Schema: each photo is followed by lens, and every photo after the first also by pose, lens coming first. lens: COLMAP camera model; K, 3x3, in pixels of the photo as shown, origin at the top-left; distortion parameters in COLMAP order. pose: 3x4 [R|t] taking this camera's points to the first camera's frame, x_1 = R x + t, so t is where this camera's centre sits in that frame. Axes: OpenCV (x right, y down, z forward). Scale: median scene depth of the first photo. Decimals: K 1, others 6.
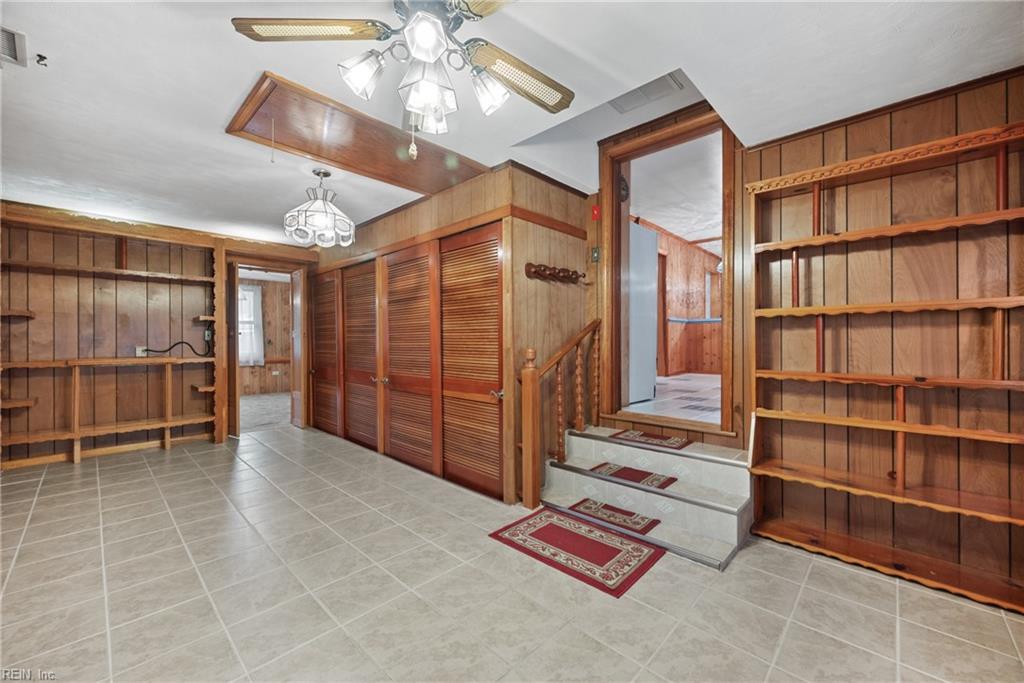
lens RADIAL K [[404.7, 0, 512.0], [0, 404.7, 341.5], [0, 0, 1]] dist [-0.000108, 0.000029]
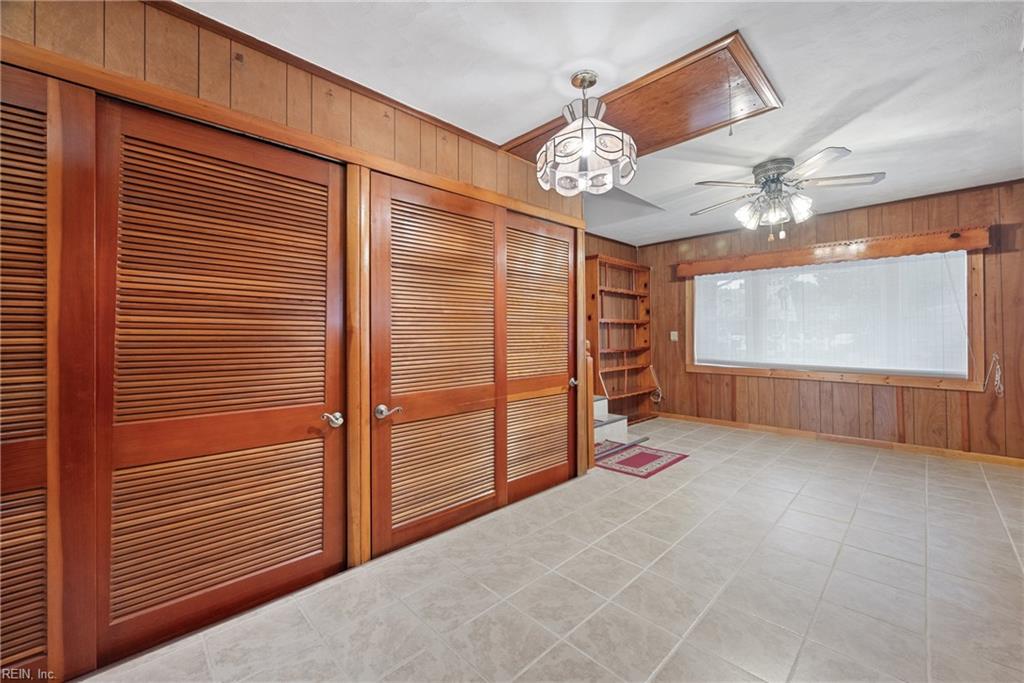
lens RADIAL K [[404.7, 0, 512.0], [0, 404.7, 341.5], [0, 0, 1]] dist [-0.000108, 0.000029]
pose [[0.036112, -0.015618, 0.999226, -1.442314], [0.007414, 0.999855, 0.015360, -0.002935], [-0.999320, 0.006854, 0.036223, 1.417971]]
